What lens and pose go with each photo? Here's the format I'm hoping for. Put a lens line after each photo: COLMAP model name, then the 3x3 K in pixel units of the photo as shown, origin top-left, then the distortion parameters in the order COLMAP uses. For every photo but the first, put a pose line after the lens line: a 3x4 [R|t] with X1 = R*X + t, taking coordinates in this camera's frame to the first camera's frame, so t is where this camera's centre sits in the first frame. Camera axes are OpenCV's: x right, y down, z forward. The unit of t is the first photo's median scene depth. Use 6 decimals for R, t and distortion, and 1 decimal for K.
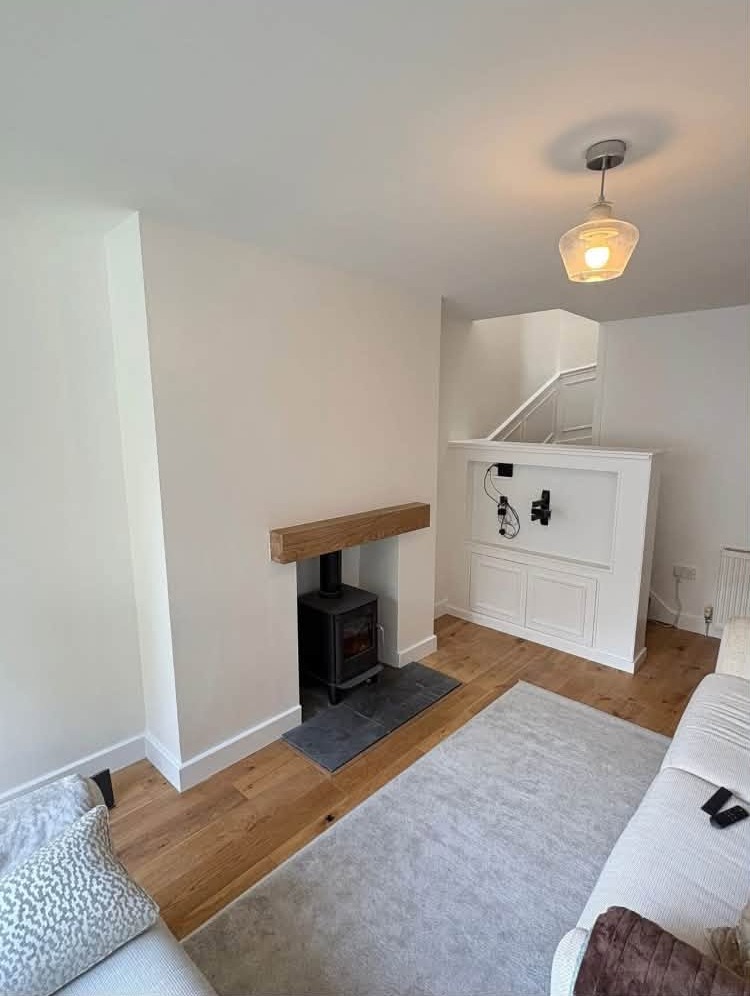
lens RADIAL K [[515.3, 0, 376.7], [0, 515.3, 497.7], [0, 0, 1]] dist [0.002517, 0.000469]
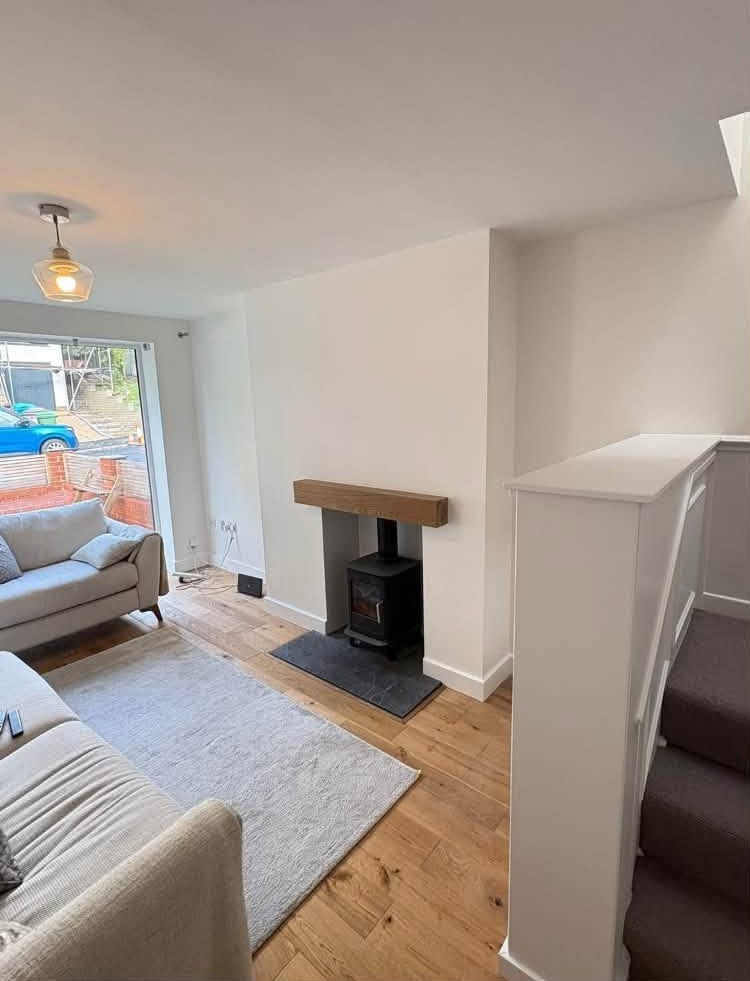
lens RADIAL K [[474.9, 0, 376.8], [0, 474.9, 492.8], [0, 0, 1]] dist [0.002774, 0.000387]
pose [[0.057739, 0.179798, -0.982008, 0.865242], [-0.138134, 0.975626, 0.170508, -0.125304], [0.988729, 0.125804, 0.081168, 0.857961]]
